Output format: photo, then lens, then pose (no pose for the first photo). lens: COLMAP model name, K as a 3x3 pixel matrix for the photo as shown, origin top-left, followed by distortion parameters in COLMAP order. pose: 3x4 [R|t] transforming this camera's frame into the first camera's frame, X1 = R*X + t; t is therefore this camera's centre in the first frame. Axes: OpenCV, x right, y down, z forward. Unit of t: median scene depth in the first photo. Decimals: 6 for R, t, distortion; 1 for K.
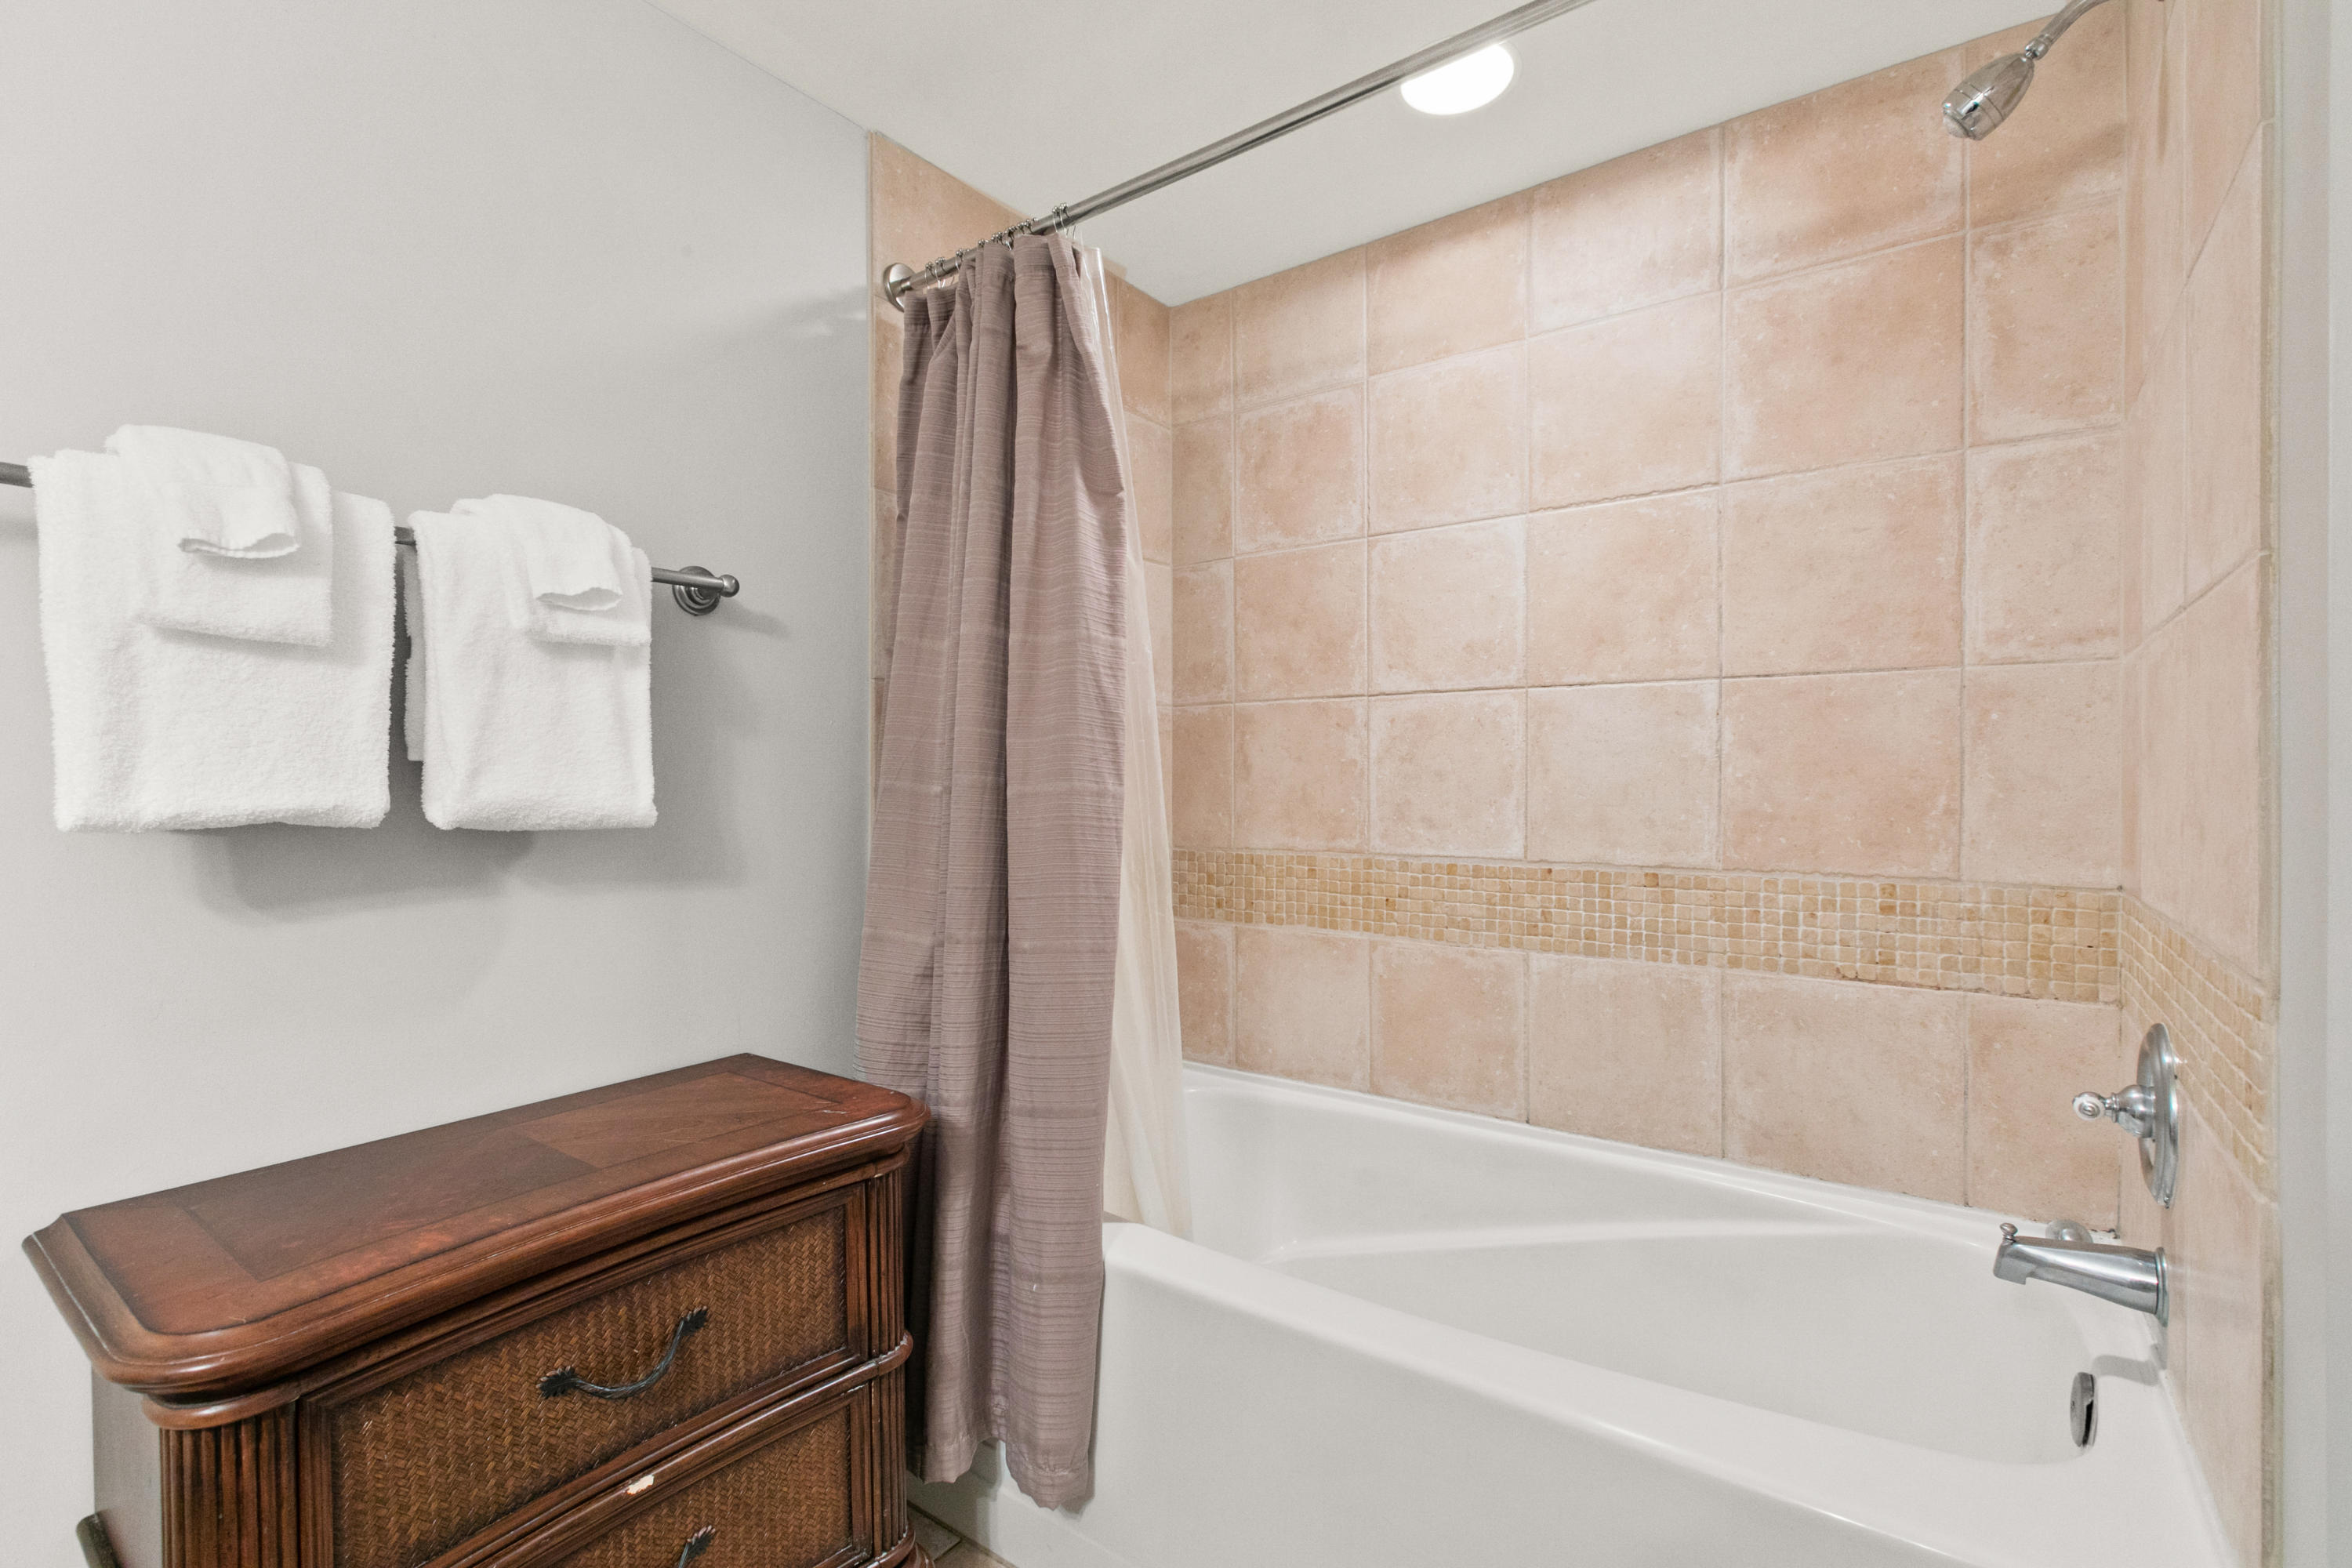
lens RADIAL K [[1054.6, 0, 1174.3], [0, 1054.6, 786.3], [0, 0, 1]] dist [0.000407, -0.000038]
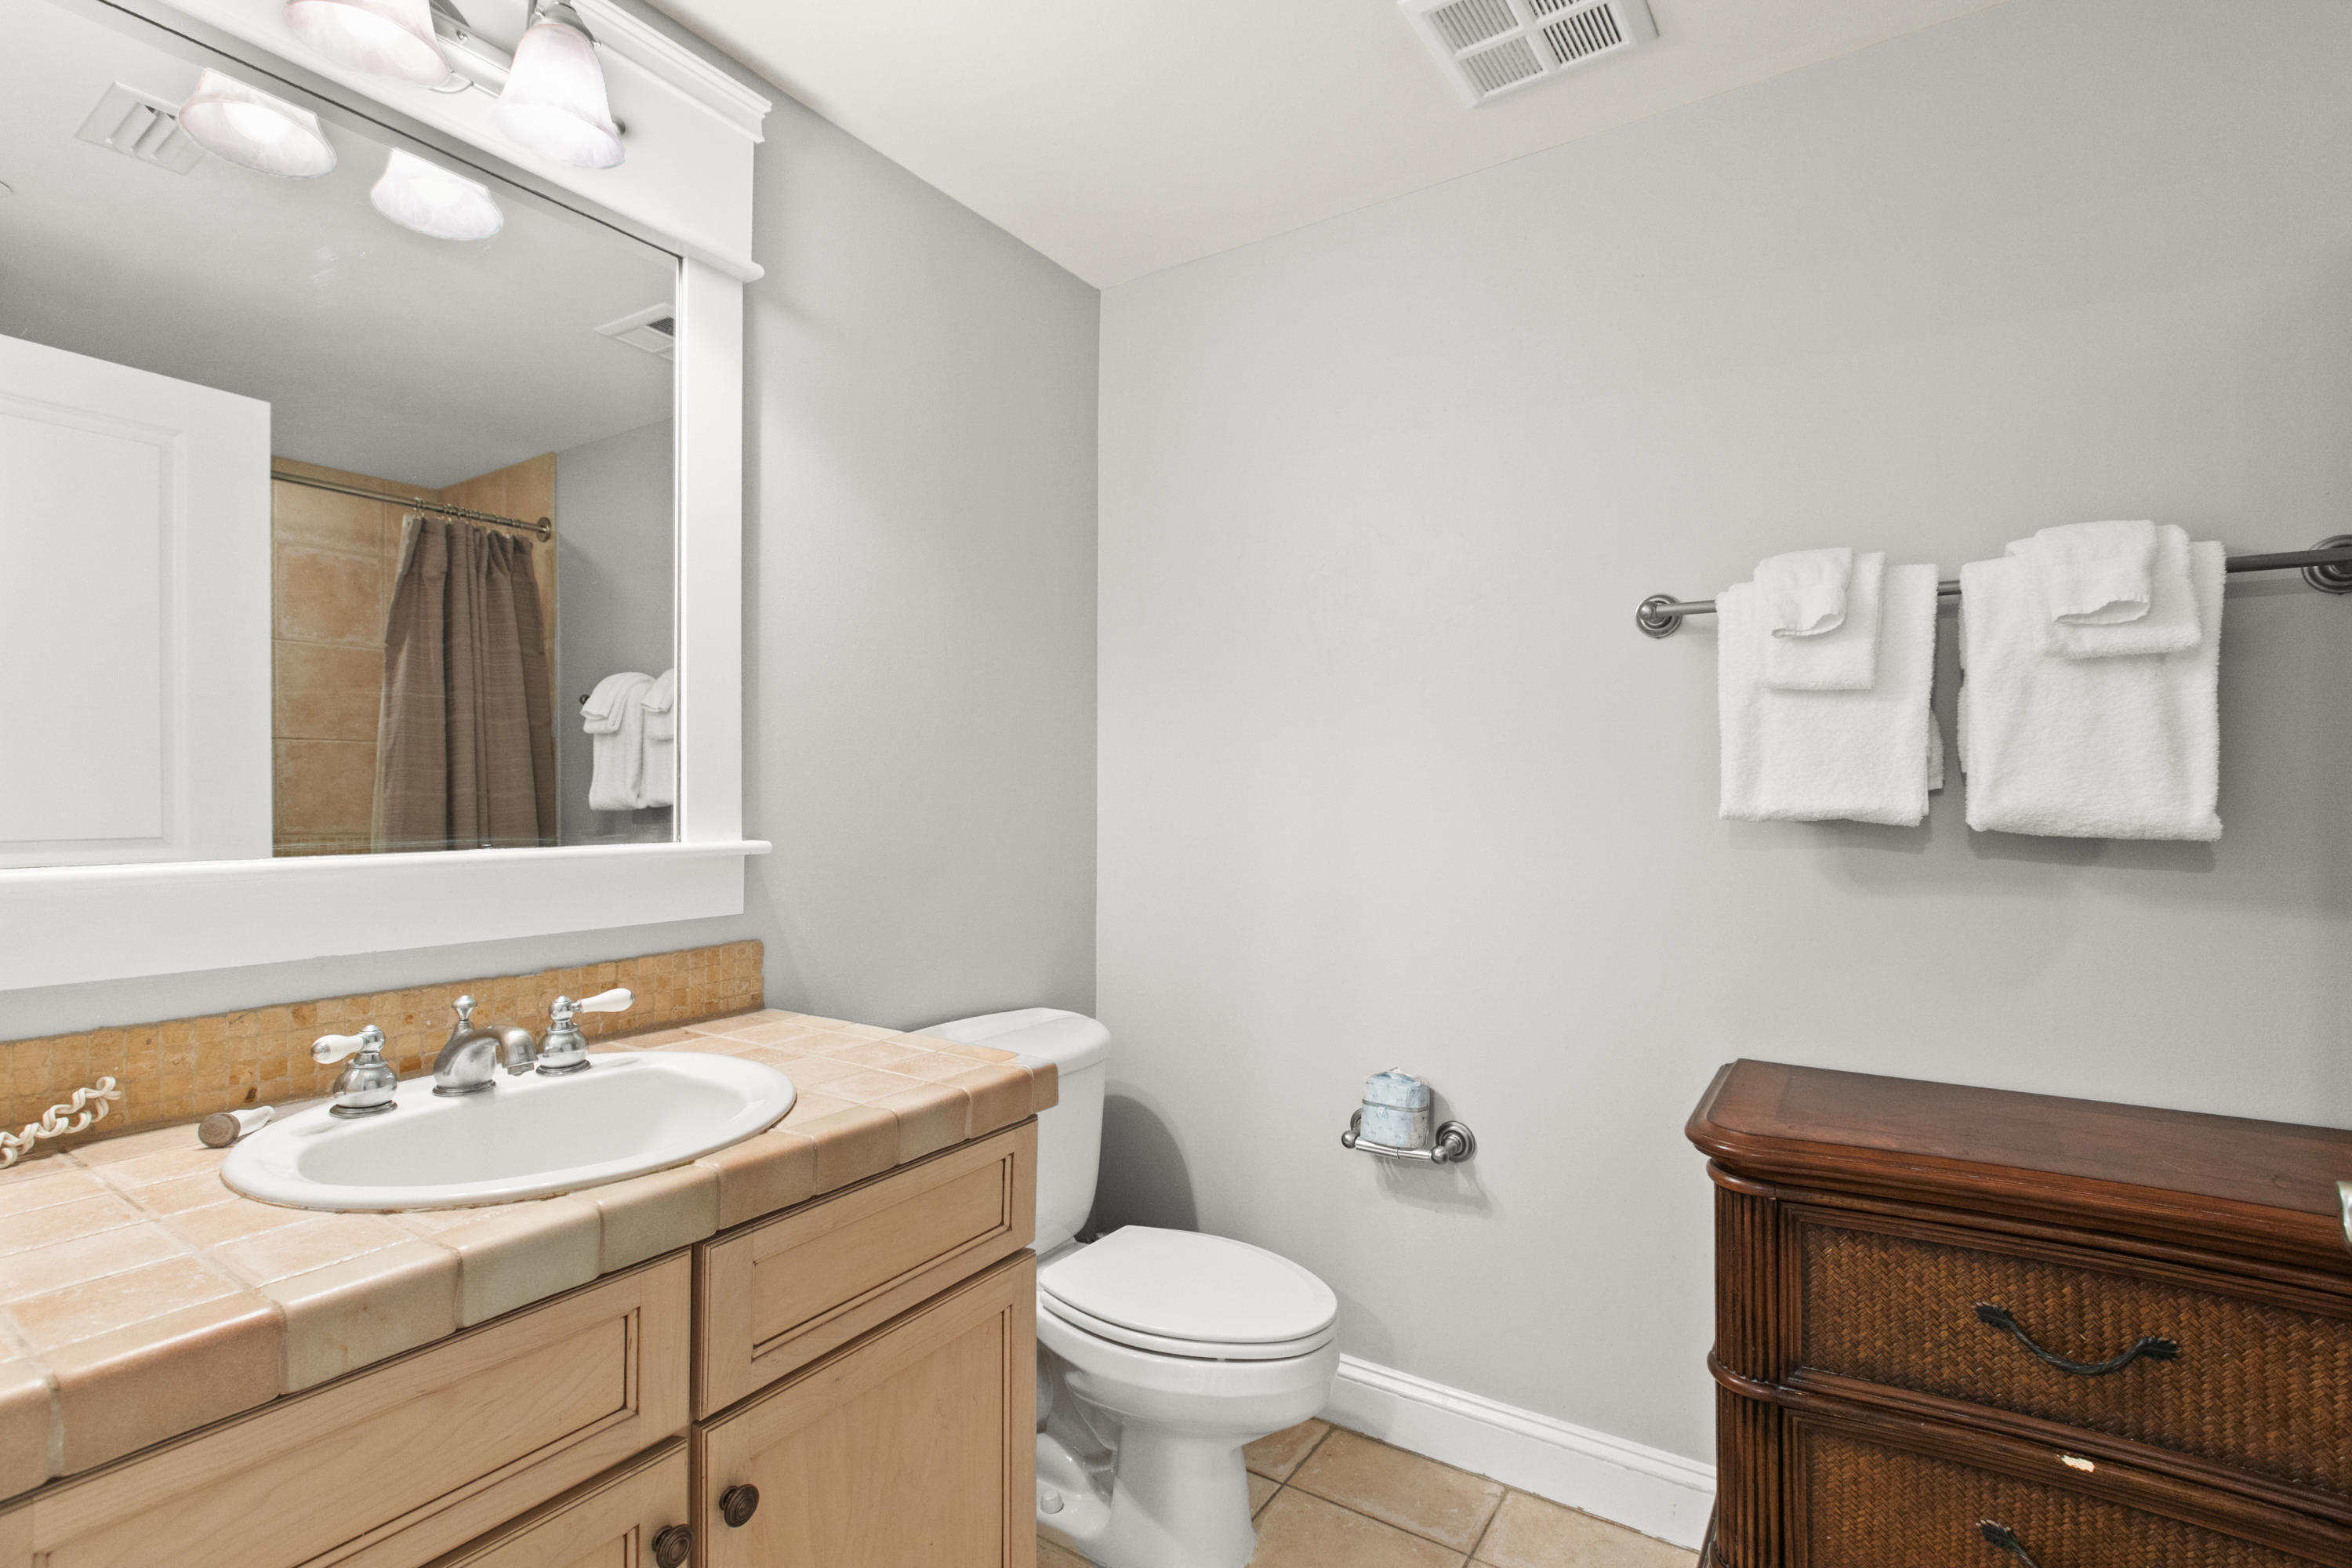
lens RADIAL K [[1089.7, 0, 1165.2], [0, 1089.7, 791.9], [0, 0, 1]] dist [0.000533, -0.001210]
pose [[0.054521, 0.004466, -0.998503, 0.509804], [-0.010904, 0.999933, 0.003877, 0.003376], [0.998453, 0.010676, 0.054566, 0.031143]]
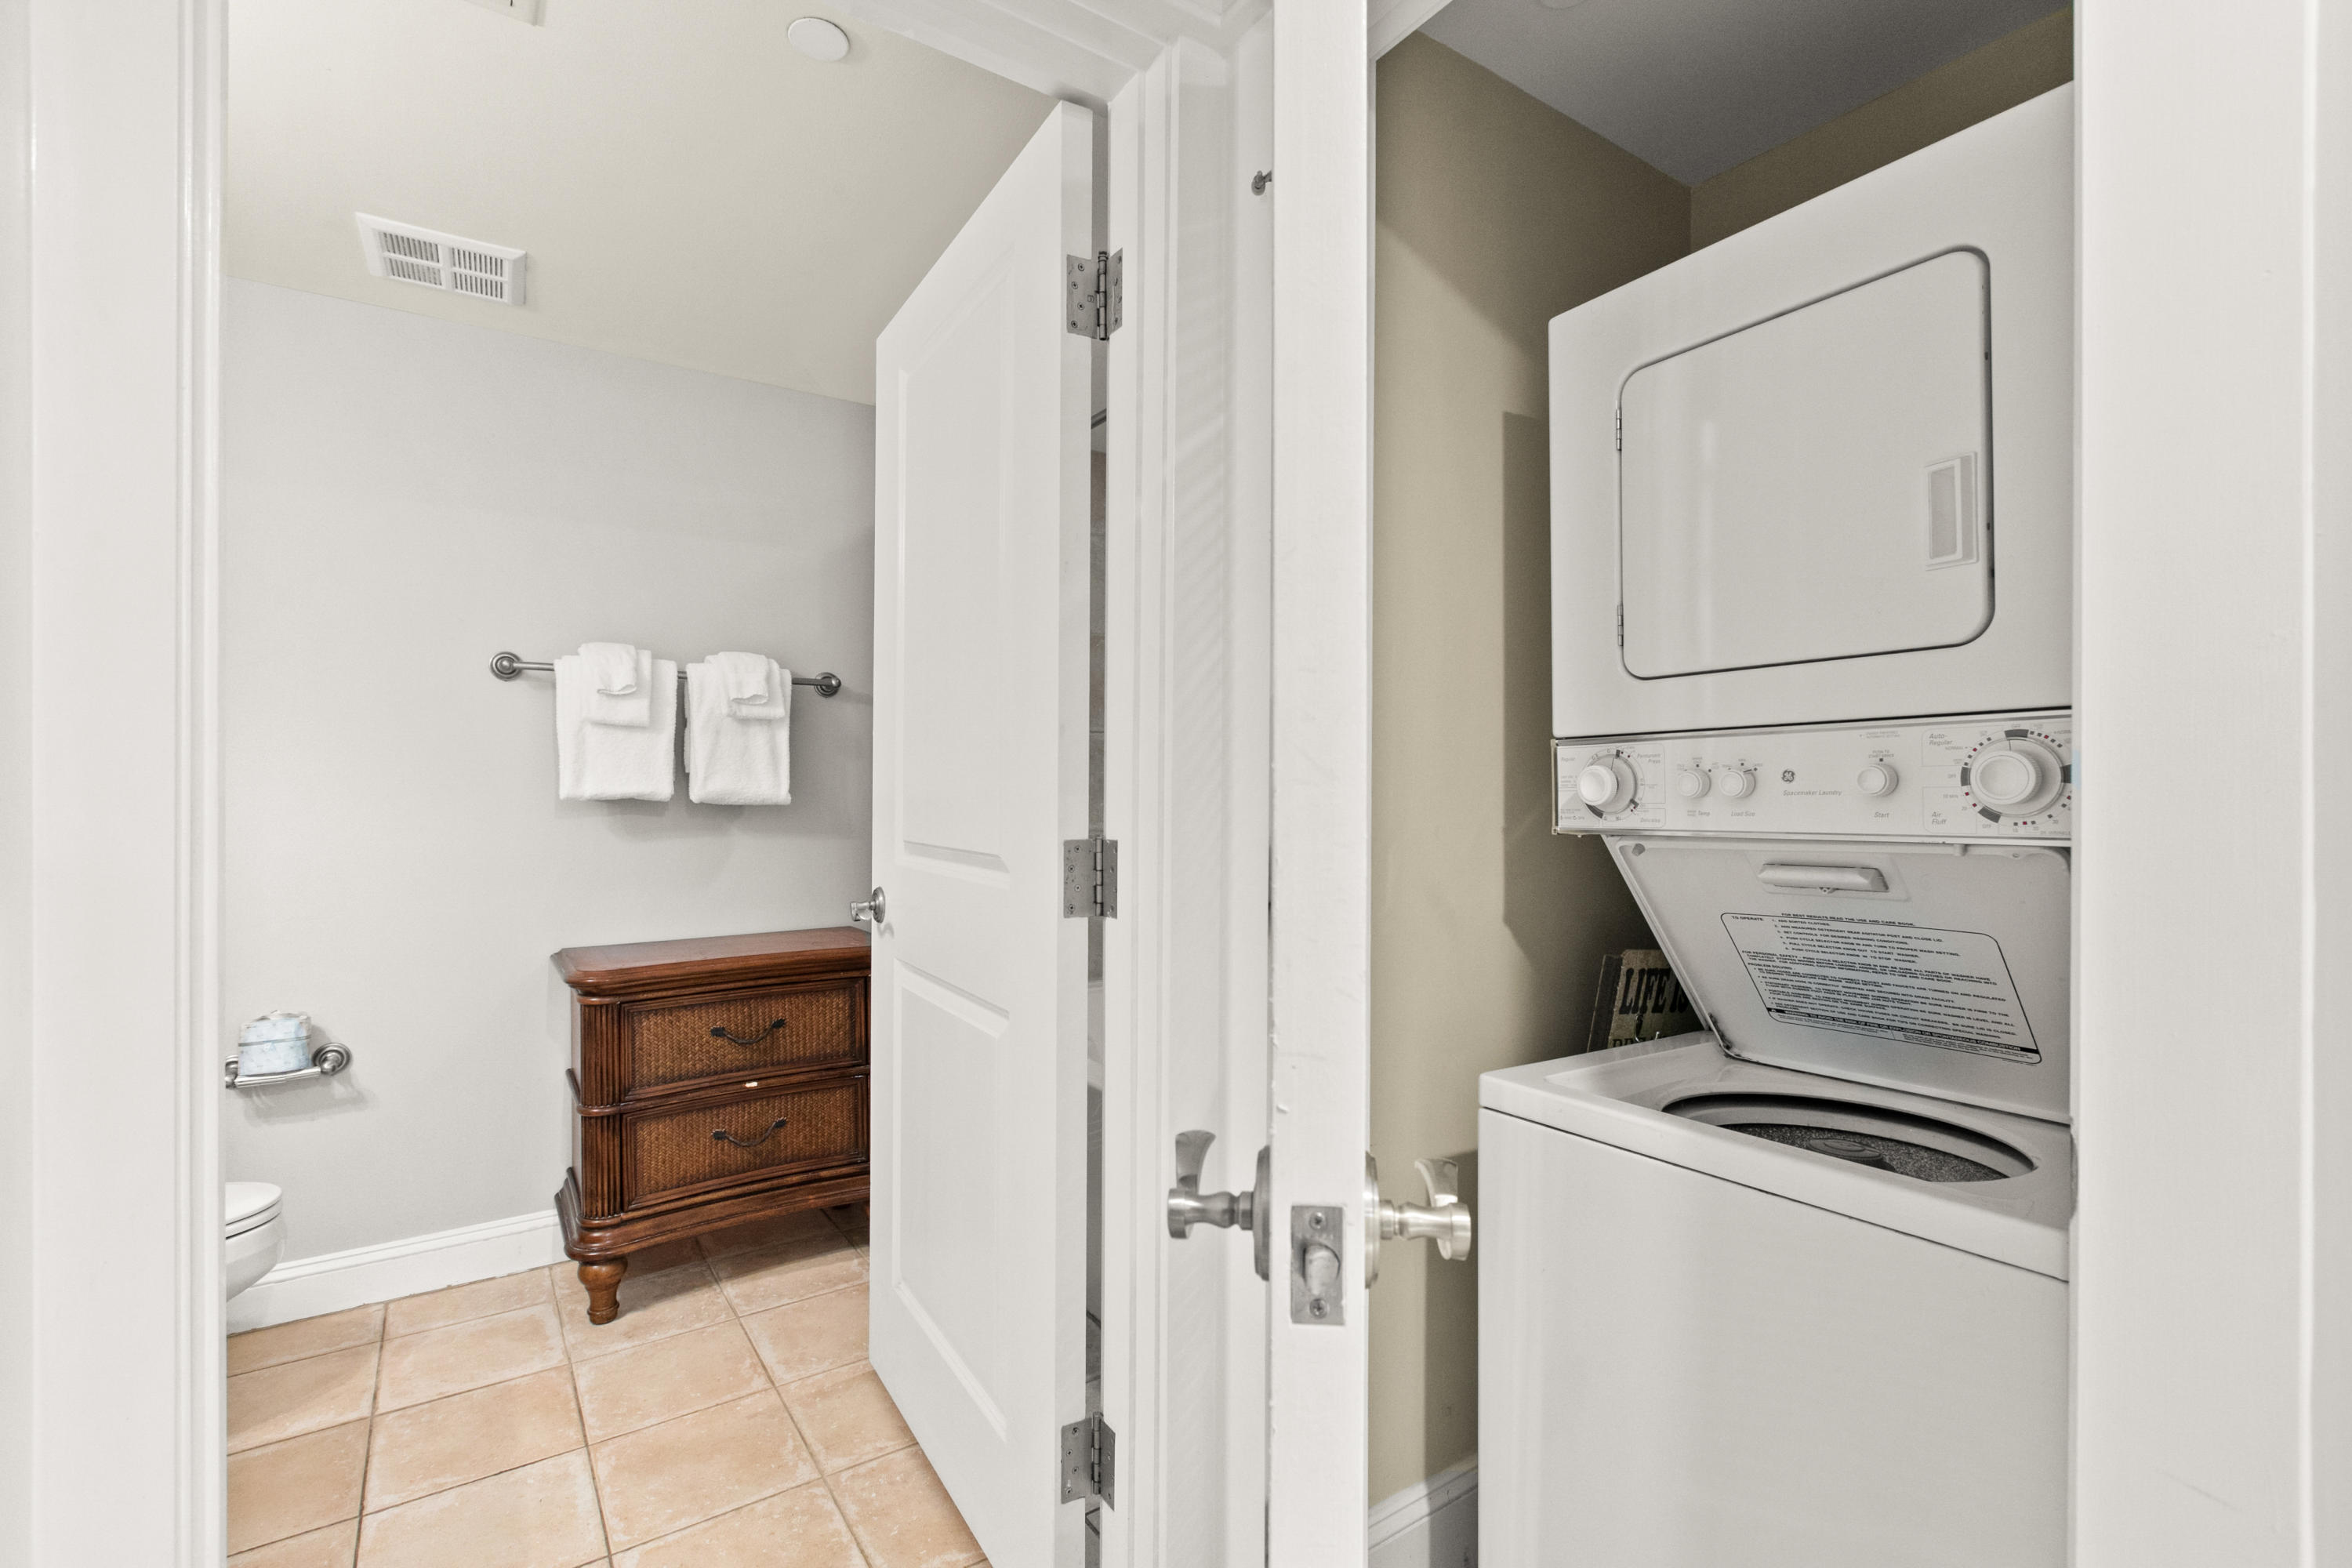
lens RADIAL K [[1054.6, 0, 1174.3], [0, 1054.6, 786.3], [0, 0, 1]] dist [0.000407, -0.000038]
pose [[0.945744, 0.004301, -0.324884, 1.110941], [-0.007405, 0.999938, -0.008319, 0.017425], [0.324828, 0.010274, 0.945717, -0.888582]]
